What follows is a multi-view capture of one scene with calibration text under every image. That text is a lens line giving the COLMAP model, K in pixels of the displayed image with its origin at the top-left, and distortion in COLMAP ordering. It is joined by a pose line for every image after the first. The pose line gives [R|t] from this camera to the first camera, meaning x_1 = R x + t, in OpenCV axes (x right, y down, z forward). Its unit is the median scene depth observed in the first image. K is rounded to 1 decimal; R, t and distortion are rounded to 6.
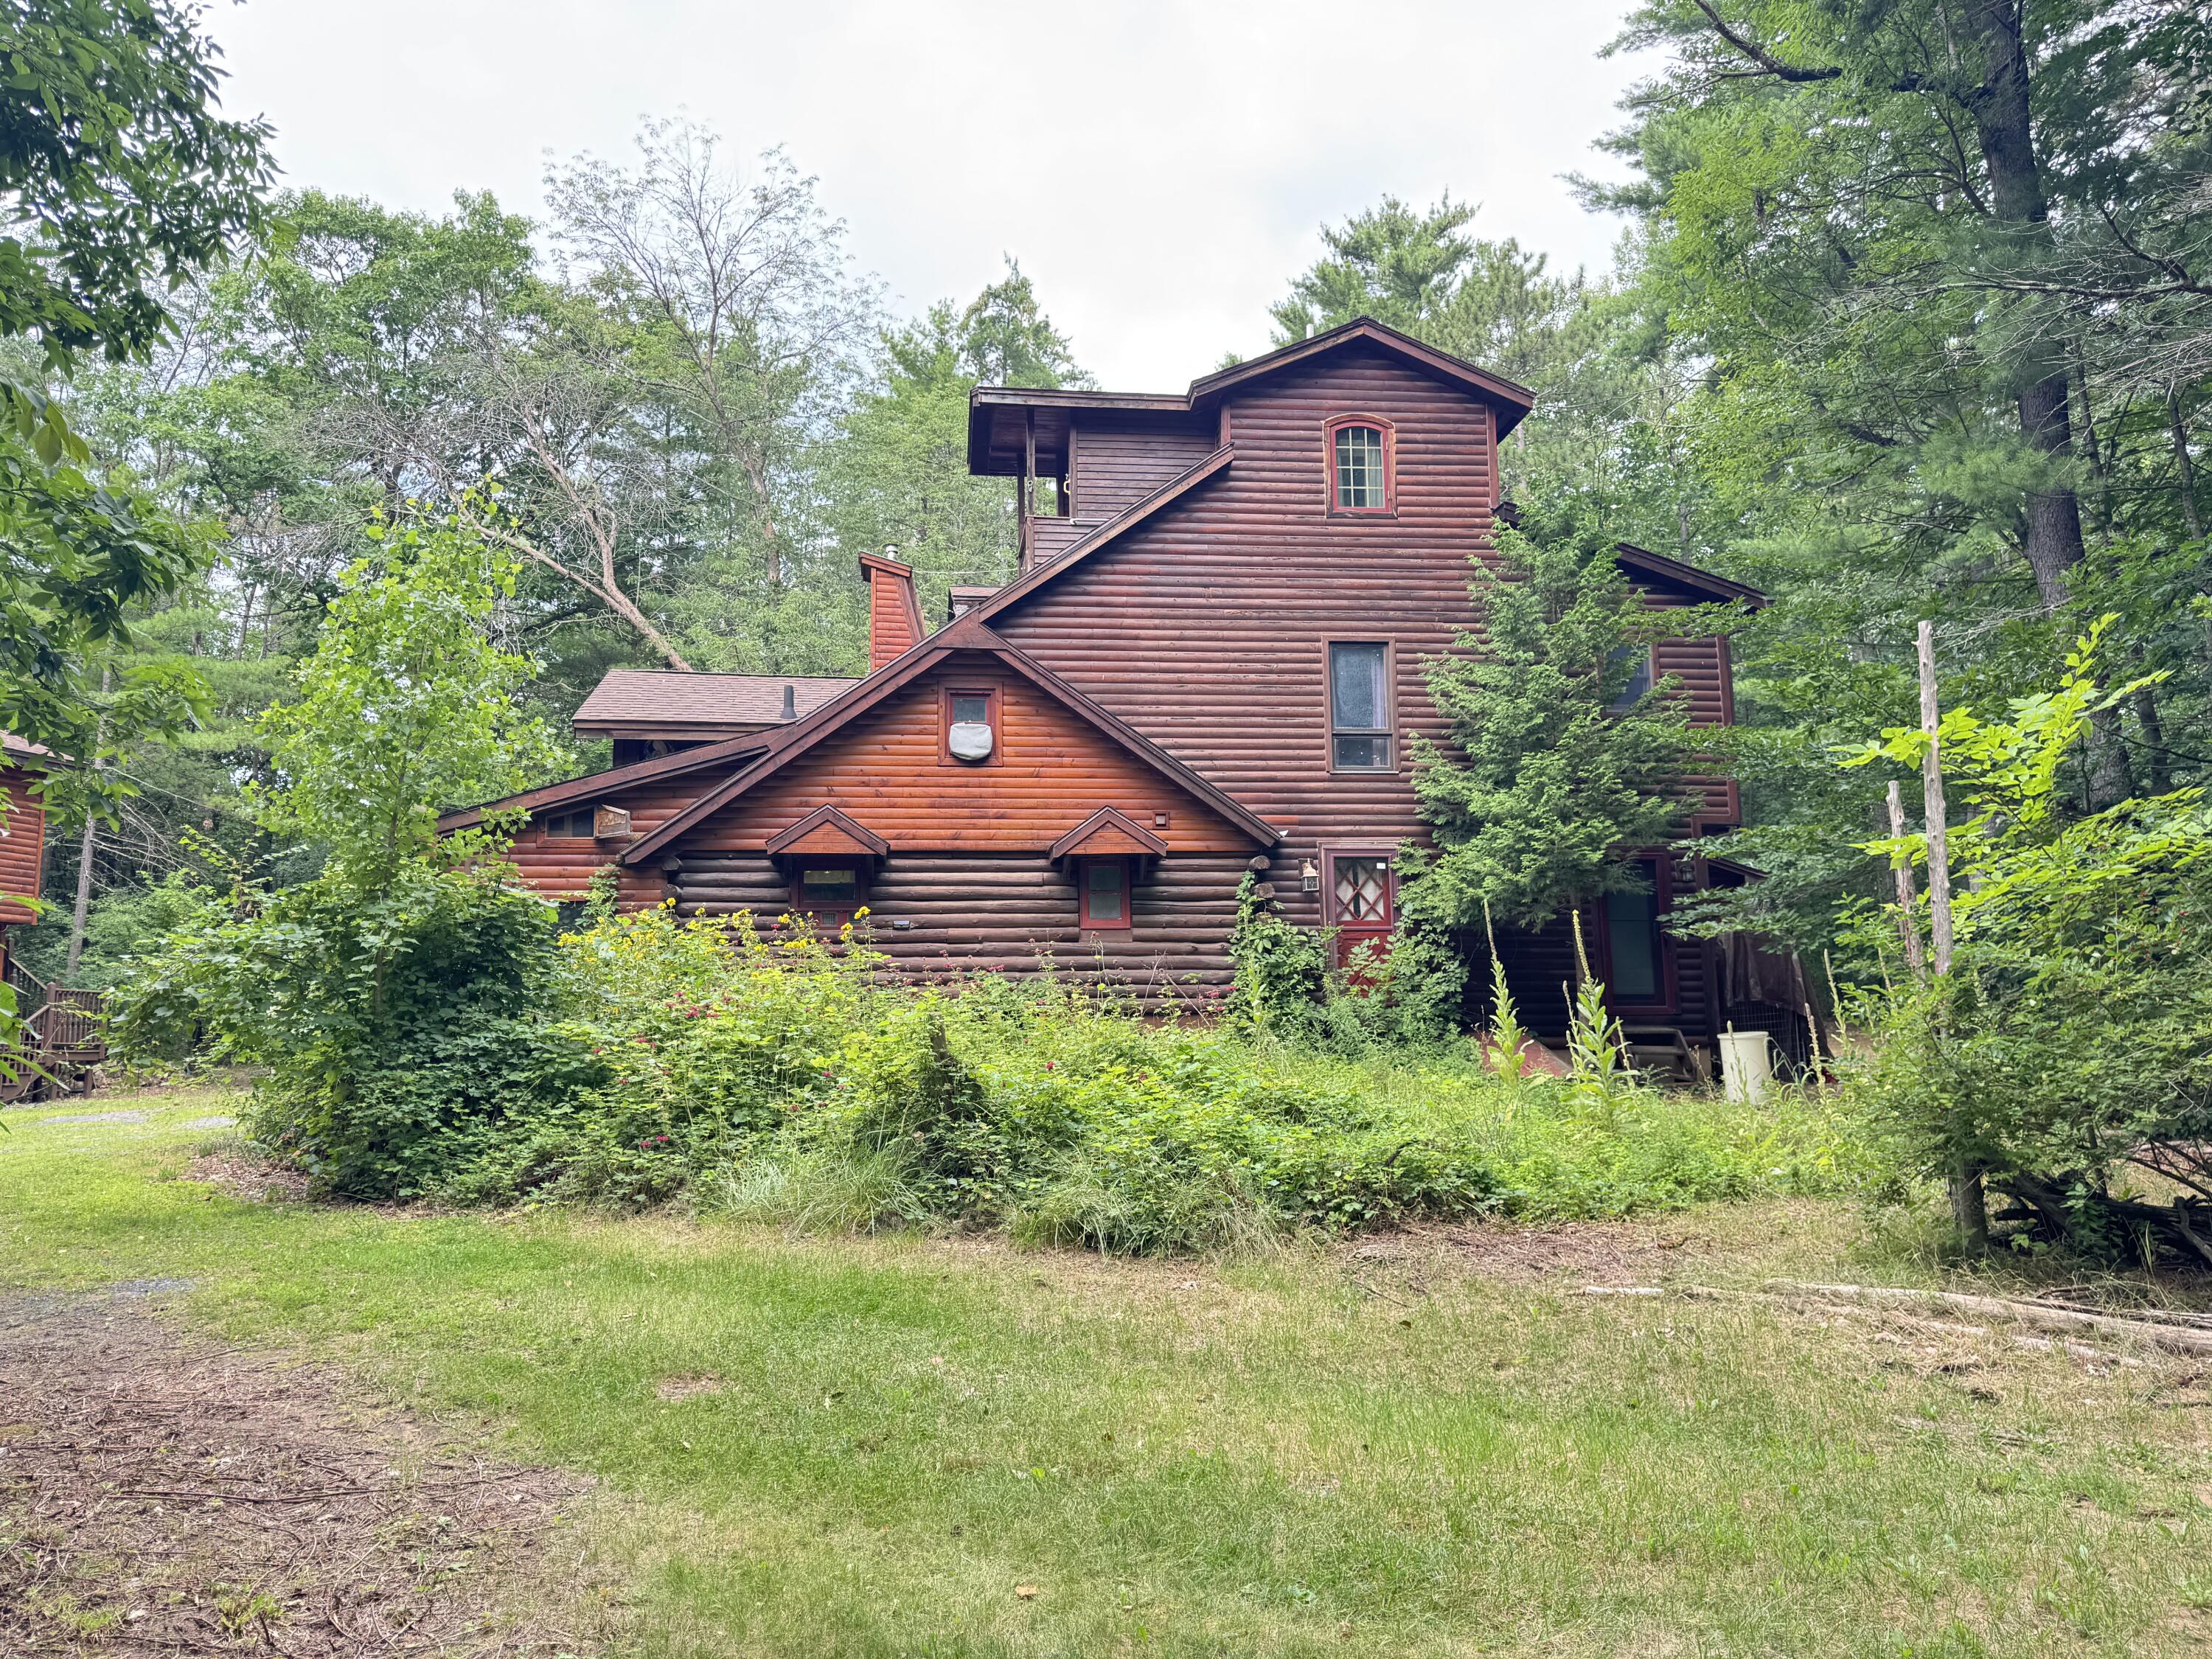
lens RADIAL K [[1560.3, 0, 1106.0], [0, 1560.3, 829.5], [0, 0, 1]] dist [0.111445, -0.000555]
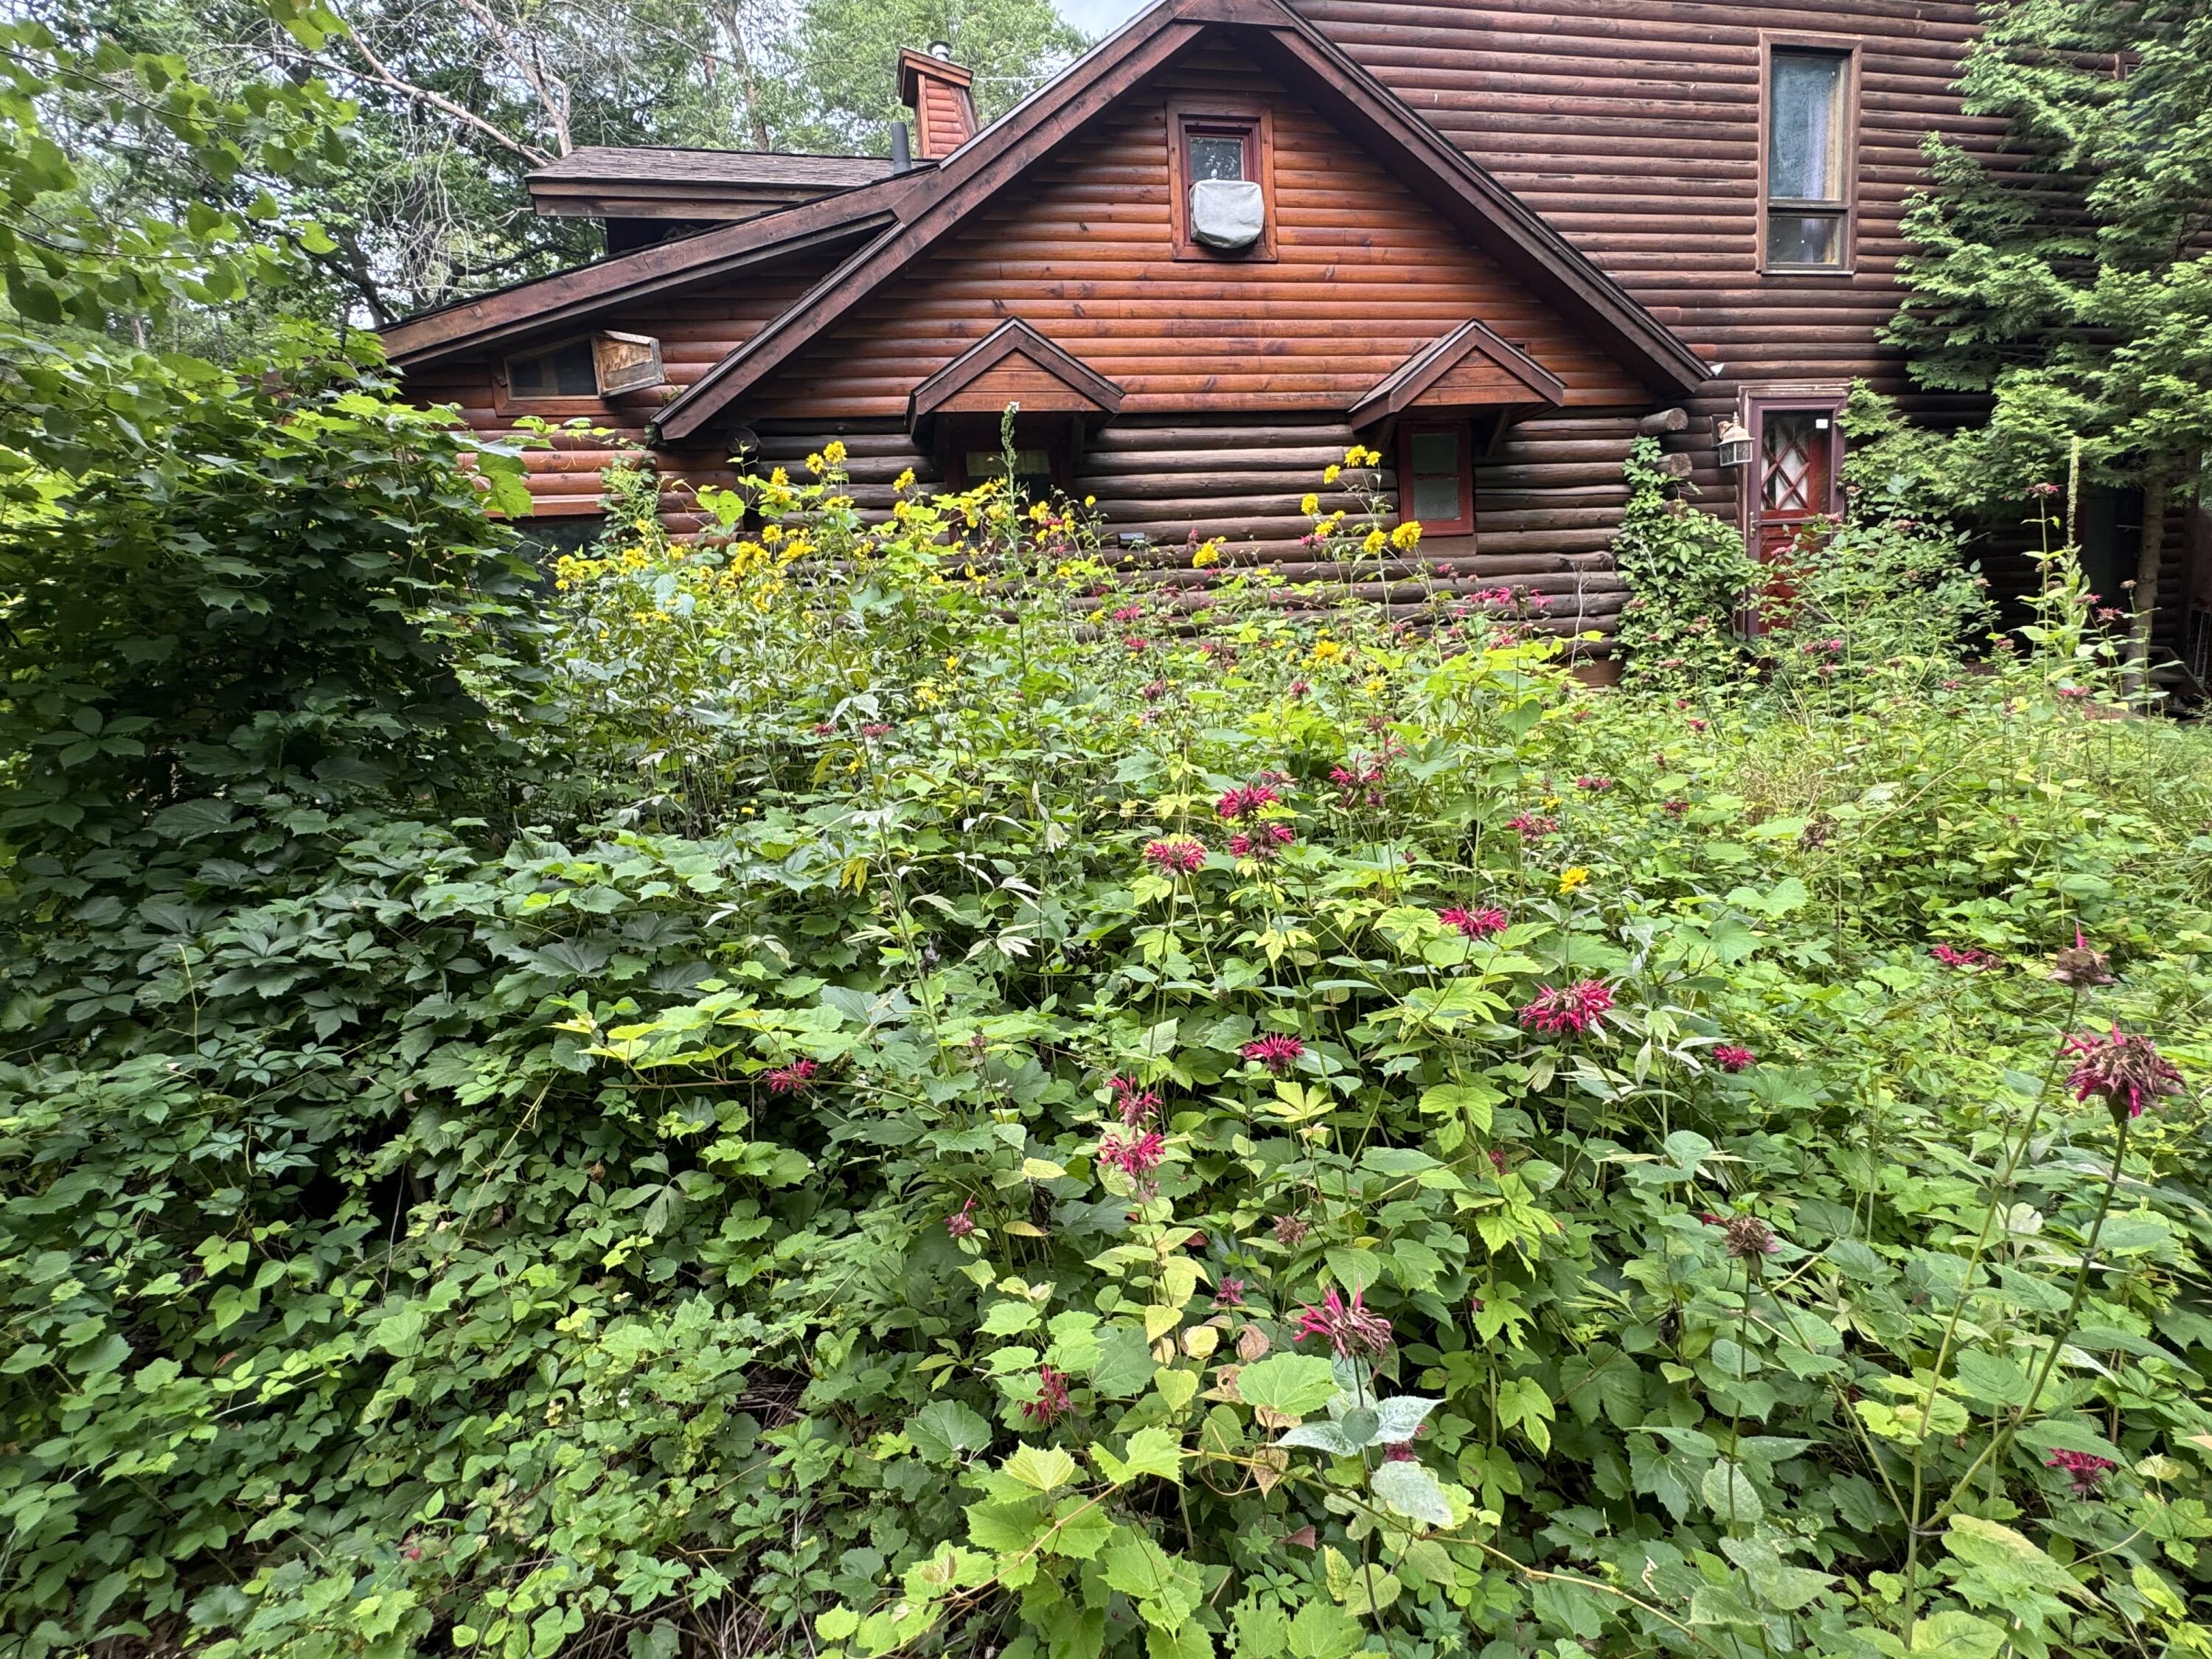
lens RADIAL K [[1094.6, 0, 1106.0], [0, 1094.6, 829.5], [0, 0, 1]] dist [-0.002037, -0.000581]
pose [[0.993998, -0.062387, 0.089866, -0.184315], [0.033945, 0.956799, 0.288760, 0.044787], [-0.103998, -0.283976, 0.953175, 0.550745]]
